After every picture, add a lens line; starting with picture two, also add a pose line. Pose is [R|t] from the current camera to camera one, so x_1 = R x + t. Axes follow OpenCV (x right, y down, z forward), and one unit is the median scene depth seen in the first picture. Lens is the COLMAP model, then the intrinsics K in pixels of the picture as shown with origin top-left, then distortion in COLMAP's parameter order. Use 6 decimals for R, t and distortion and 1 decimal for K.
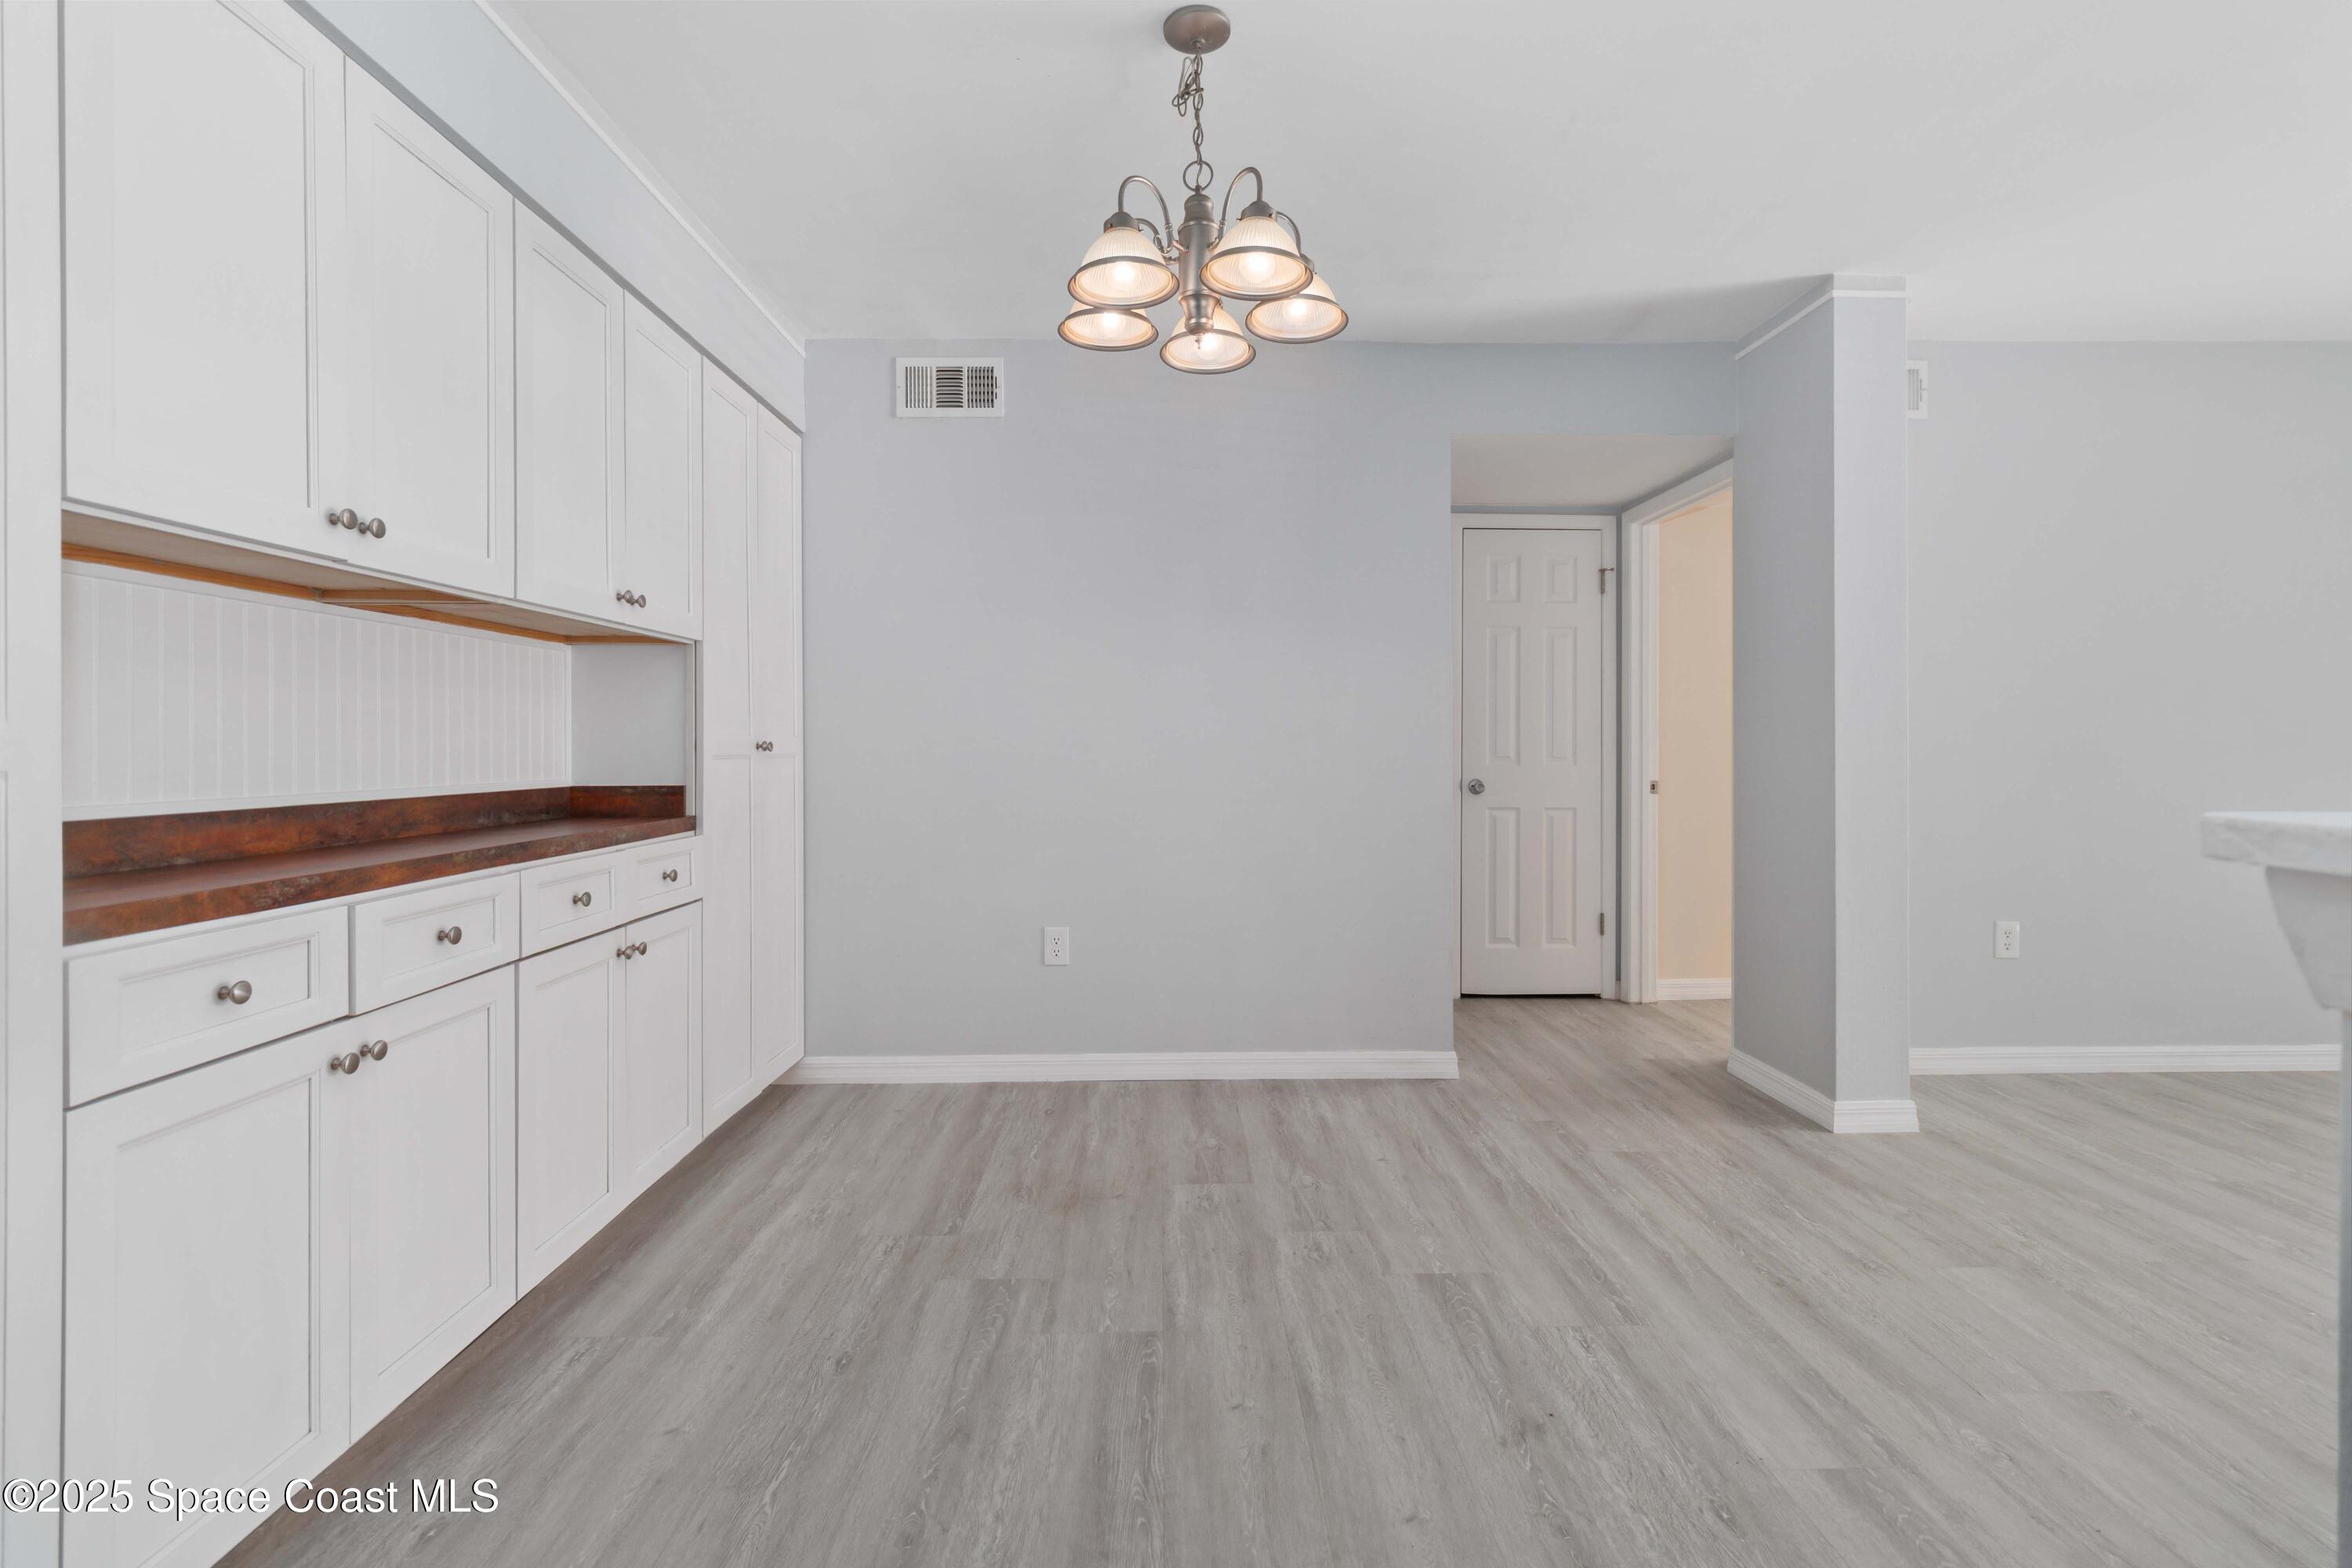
lens RADIAL K [[1088.4, 0, 1180.5], [0, 1088.4, 743.9], [0, 0, 1]] dist [0.001382, 0.000687]
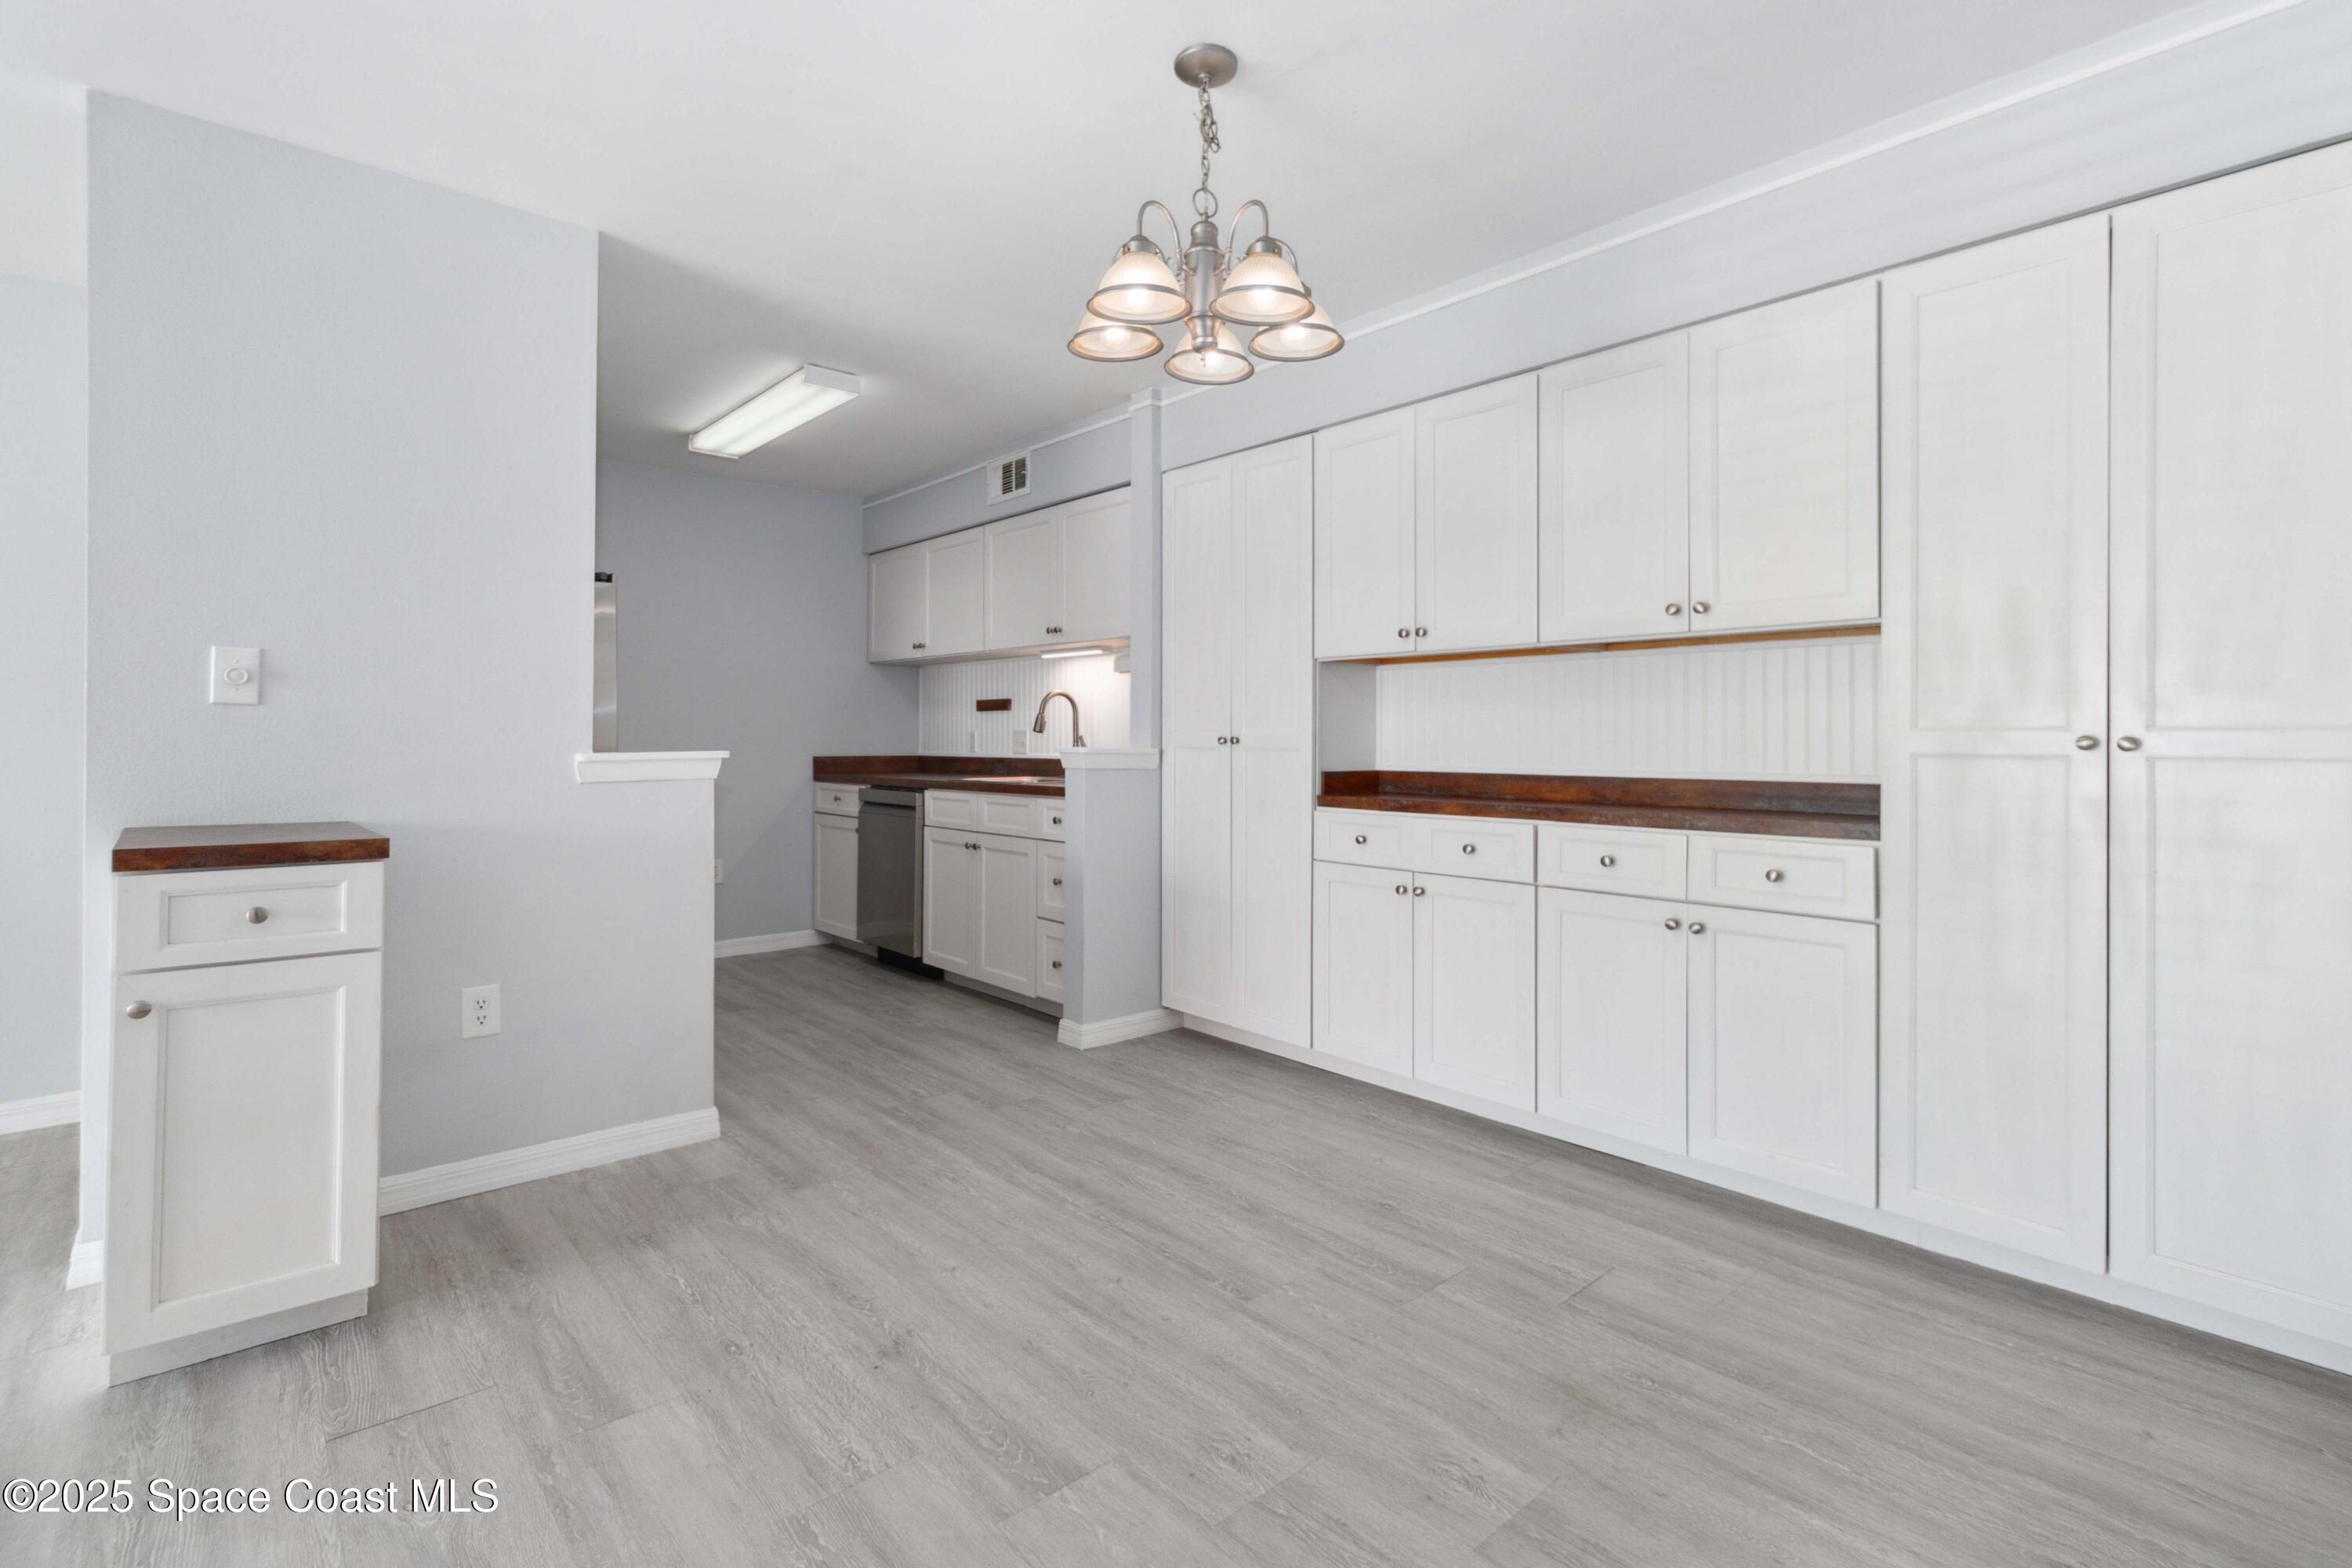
lens RADIAL K [[1088.4, 0, 1180.7], [0, 1088.4, 730.9], [0, 0, 1]] dist [0.001382, 0.000687]
pose [[-0.760527, -0.002937, -0.649300, 0.638074], [0.001708, 0.999977, -0.006524, -0.002900], [0.649304, -0.006071, -0.760505, 1.586356]]
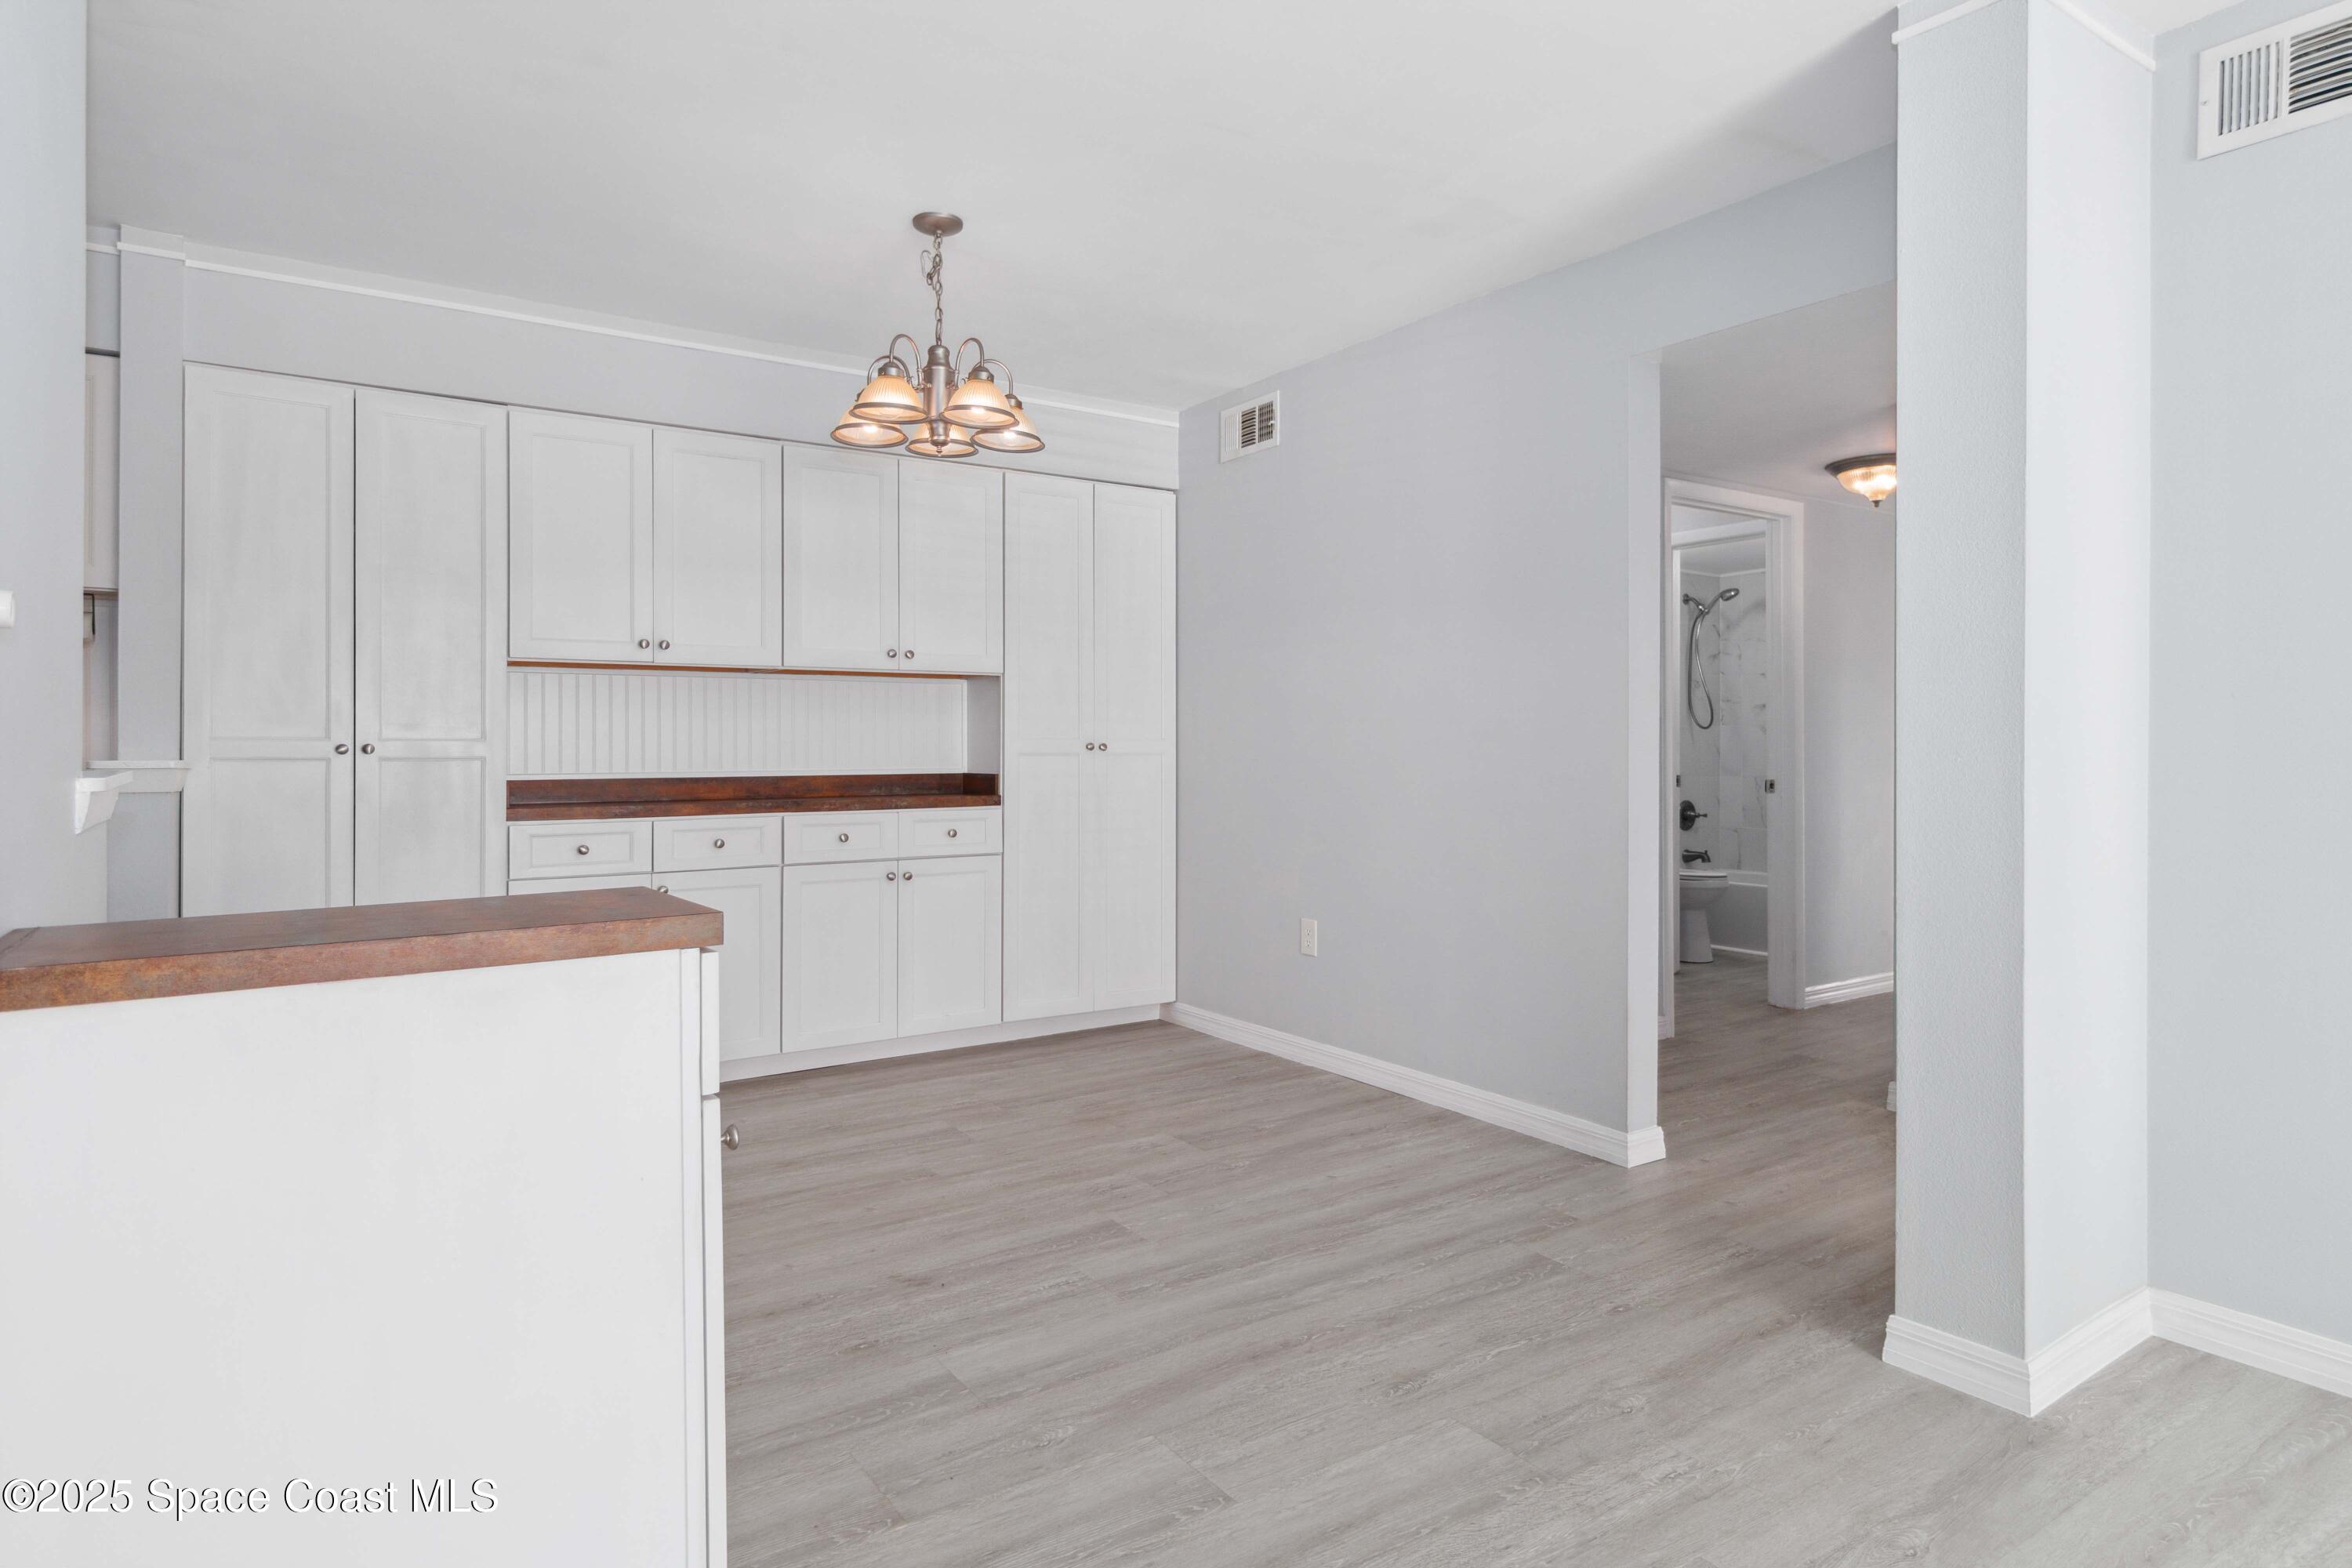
lens RADIAL K [[1303.4, 0, 1178.9], [0, 1303.4, 743.8], [0, 0, 1]] dist [0.006625, -0.001310]
pose [[0.543555, 0.001757, -0.839372, 1.375359], [0.001279, 0.999995, 0.002921, -0.008426], [0.839373, -0.002661, 0.543550, 0.325553]]
